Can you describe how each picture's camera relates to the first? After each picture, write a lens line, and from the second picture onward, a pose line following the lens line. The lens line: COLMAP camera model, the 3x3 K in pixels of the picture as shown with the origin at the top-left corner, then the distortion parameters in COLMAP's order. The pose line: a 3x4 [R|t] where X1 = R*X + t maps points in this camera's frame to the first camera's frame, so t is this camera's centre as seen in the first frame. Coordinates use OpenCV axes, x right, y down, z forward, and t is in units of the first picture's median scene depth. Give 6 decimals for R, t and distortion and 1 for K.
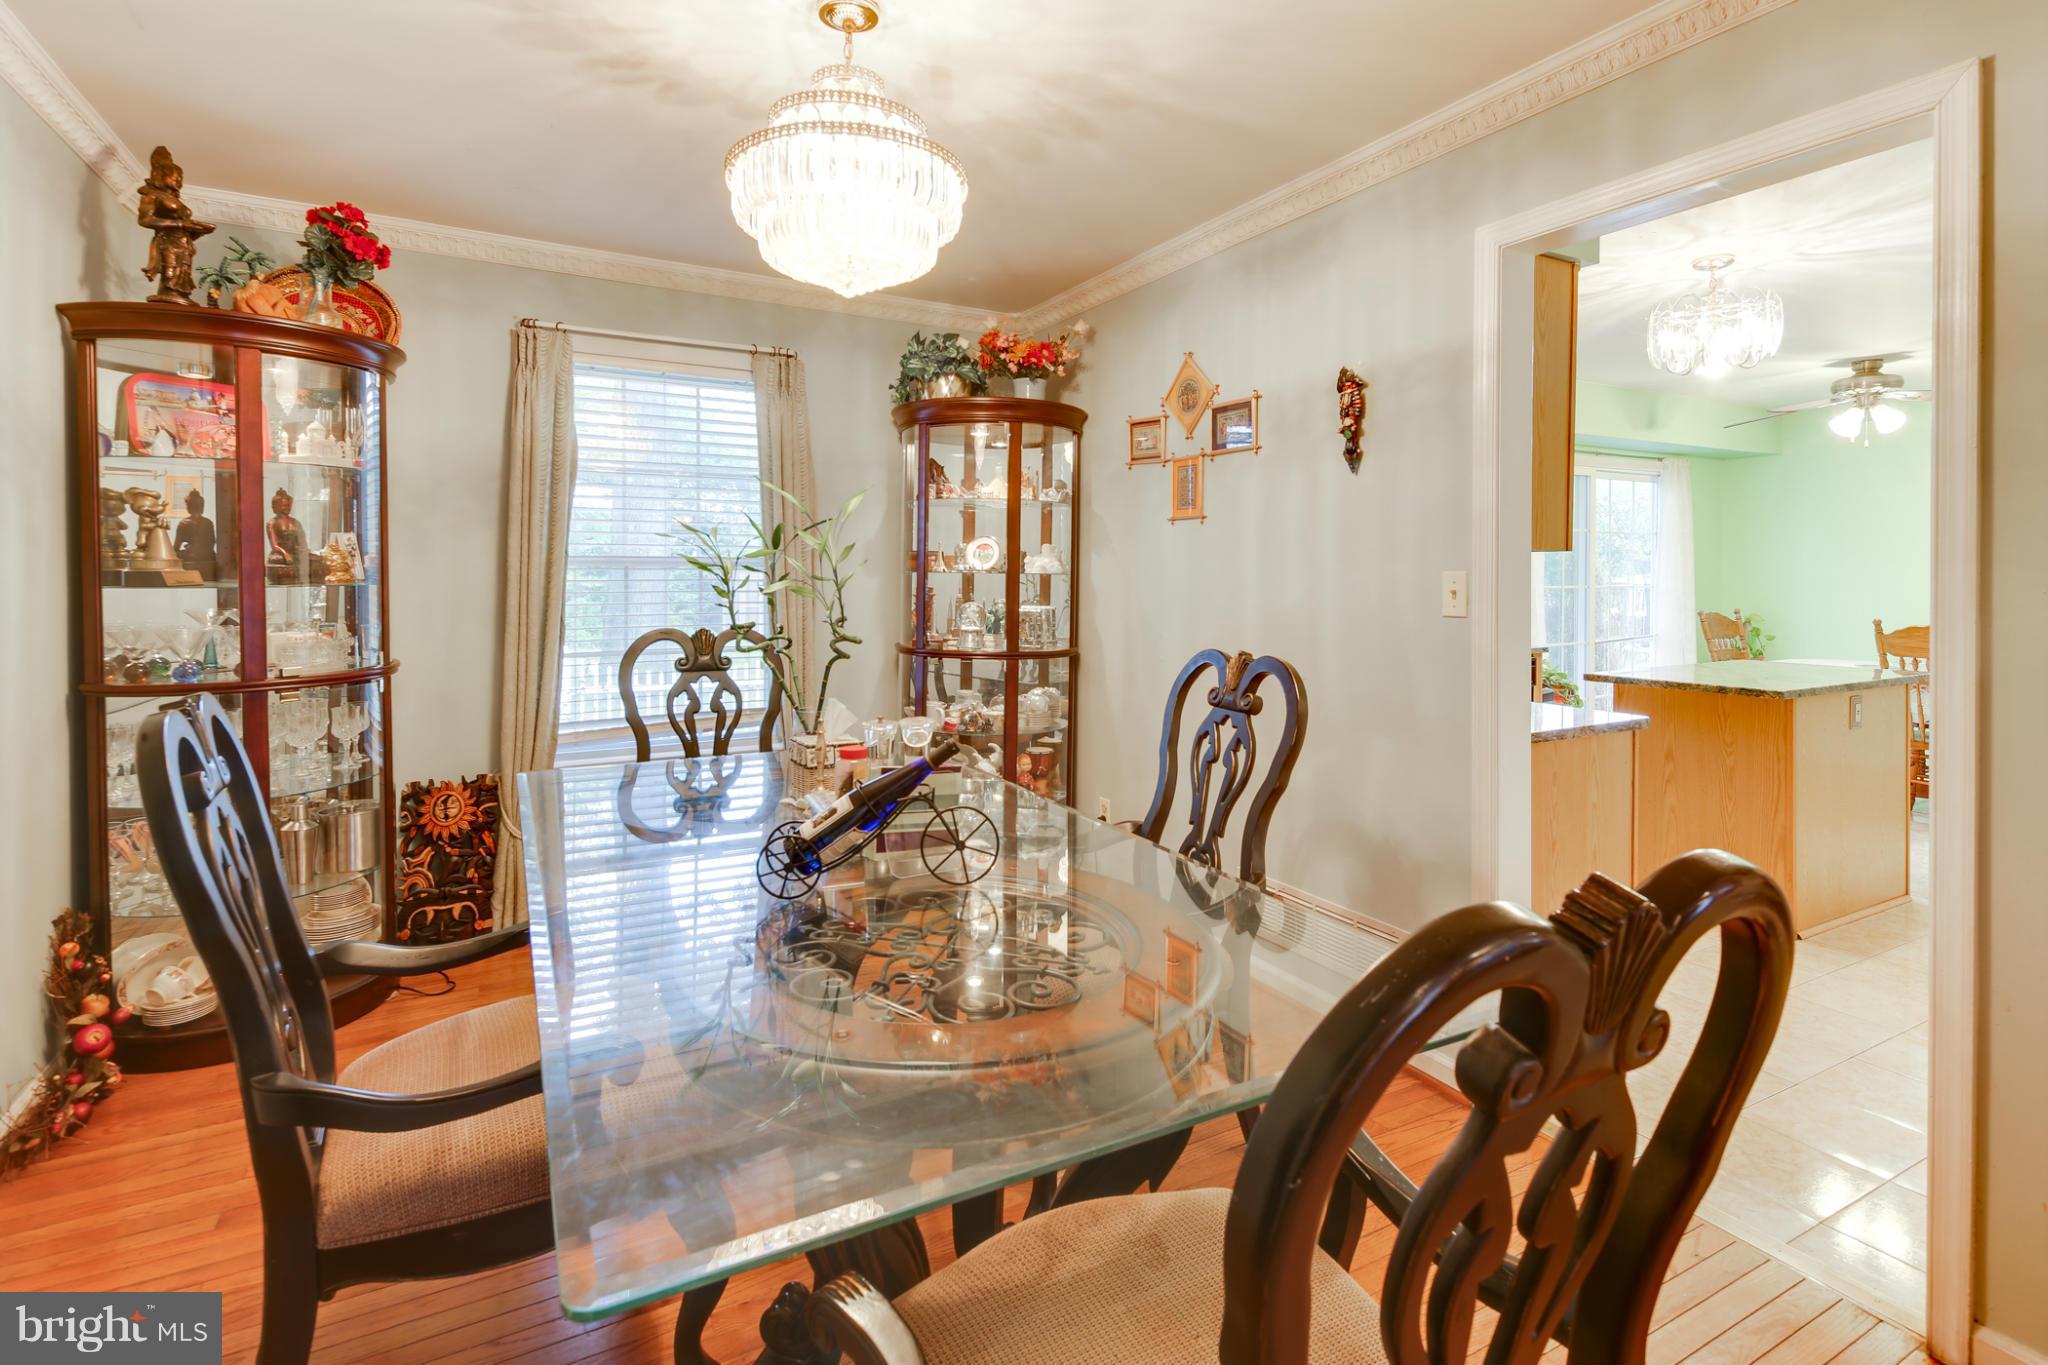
lens RADIAL K [[954.6, 0, 1025.4], [0, 954.6, 588.2], [0, 0, 1]] dist [0.009238, -0.000798]
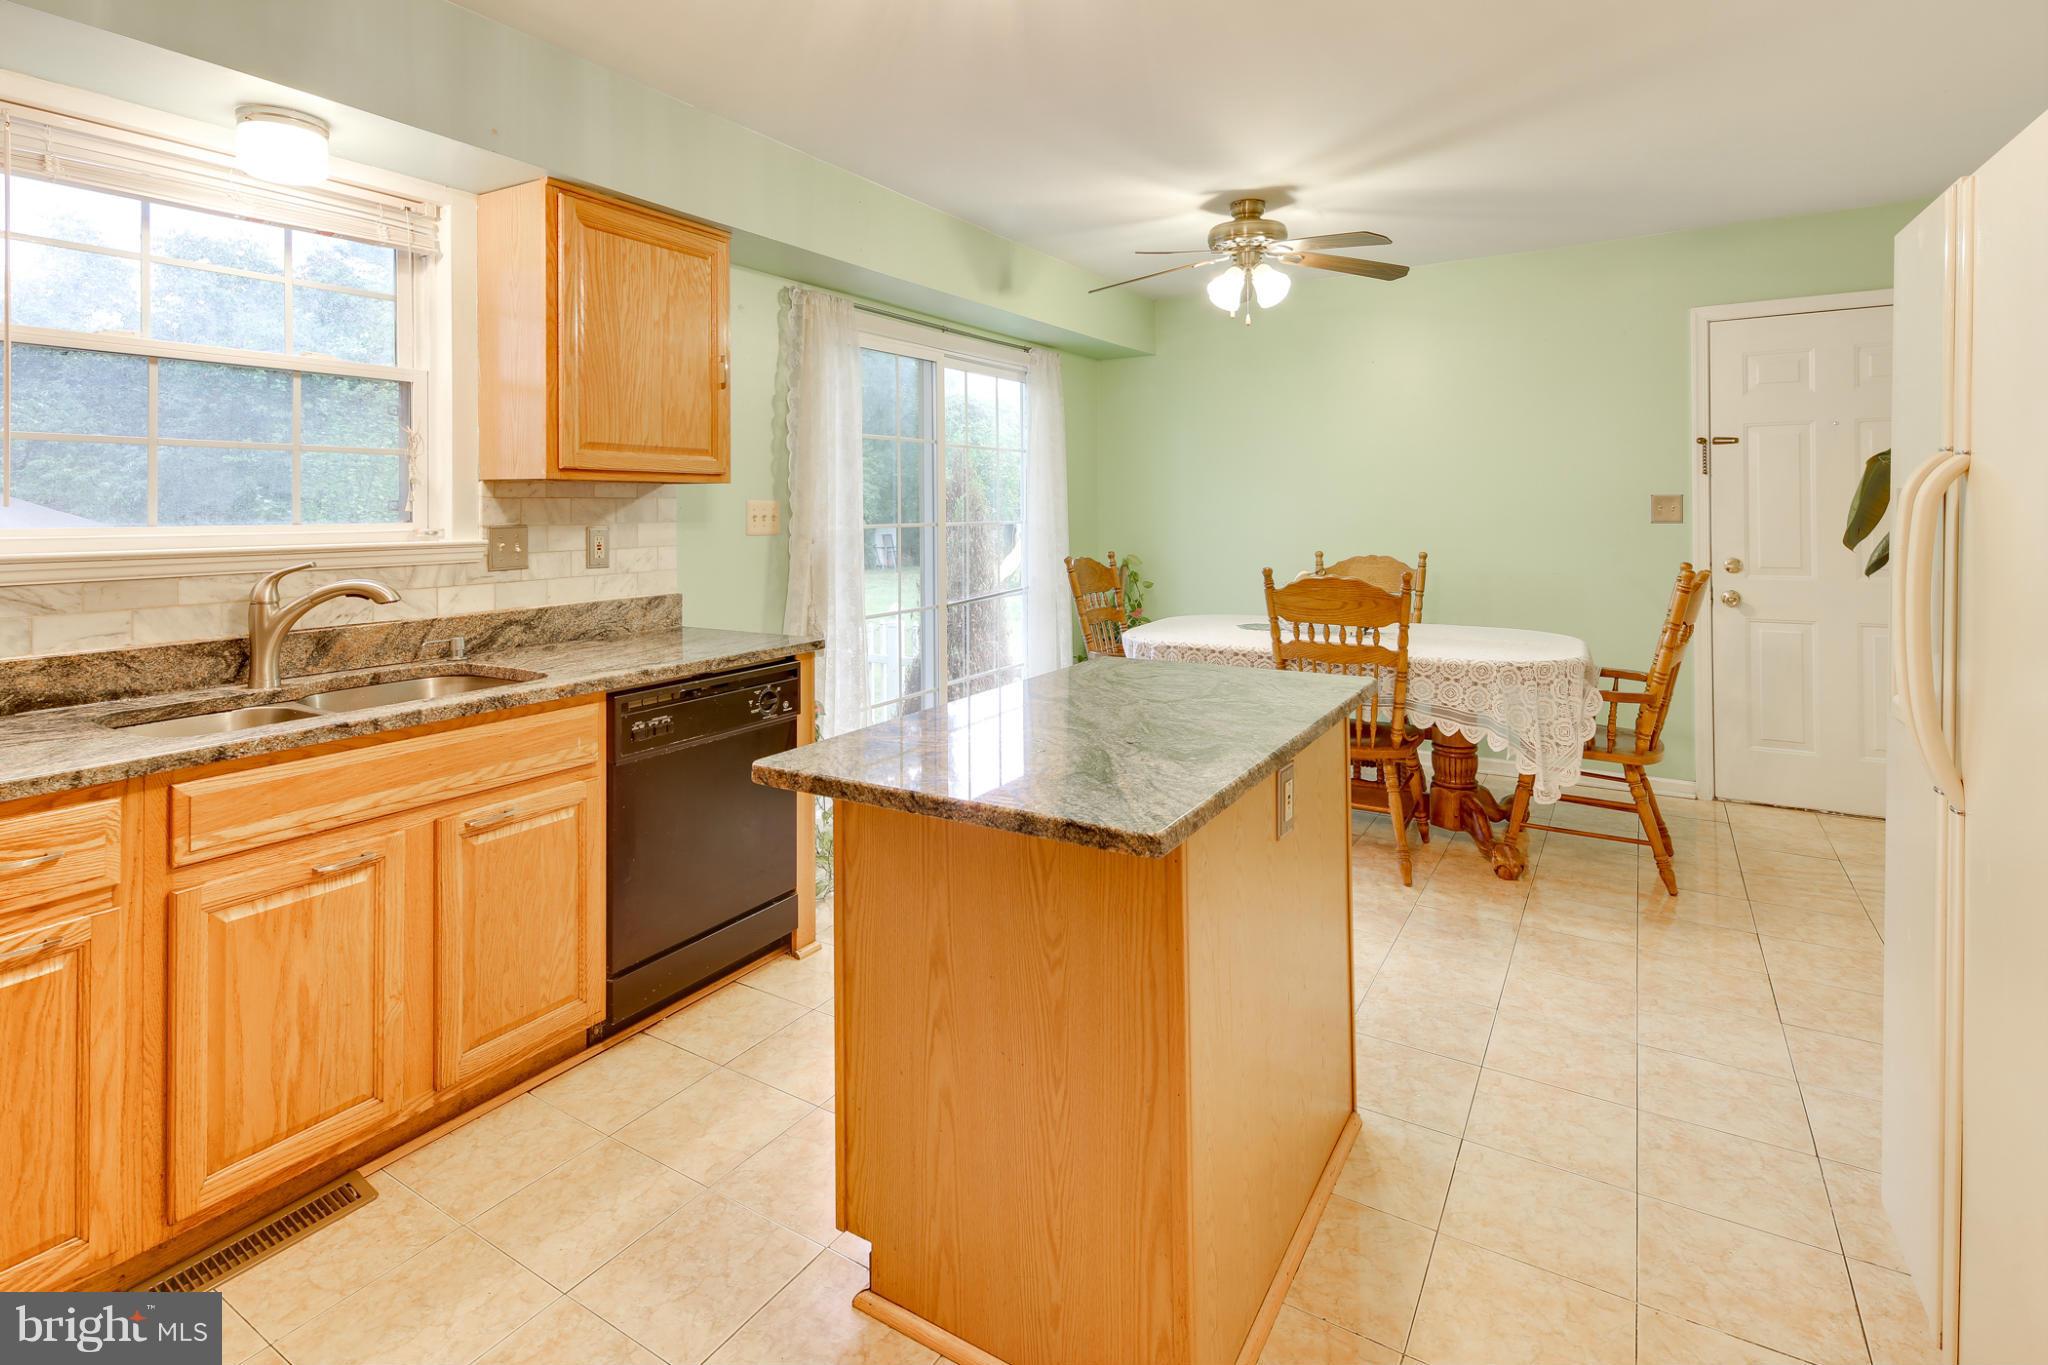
lens RADIAL K [[973.5, 0, 1025.8], [0, 973.5, 520.0], [0, 0, 1]] dist [0.019436, -0.007479]
pose [[0.862882, -0.014620, 0.505193, 0.372674], [0.016178, 0.999868, 0.001305, -0.005476], [-0.505146, 0.007047, 0.863005, 0.469309]]
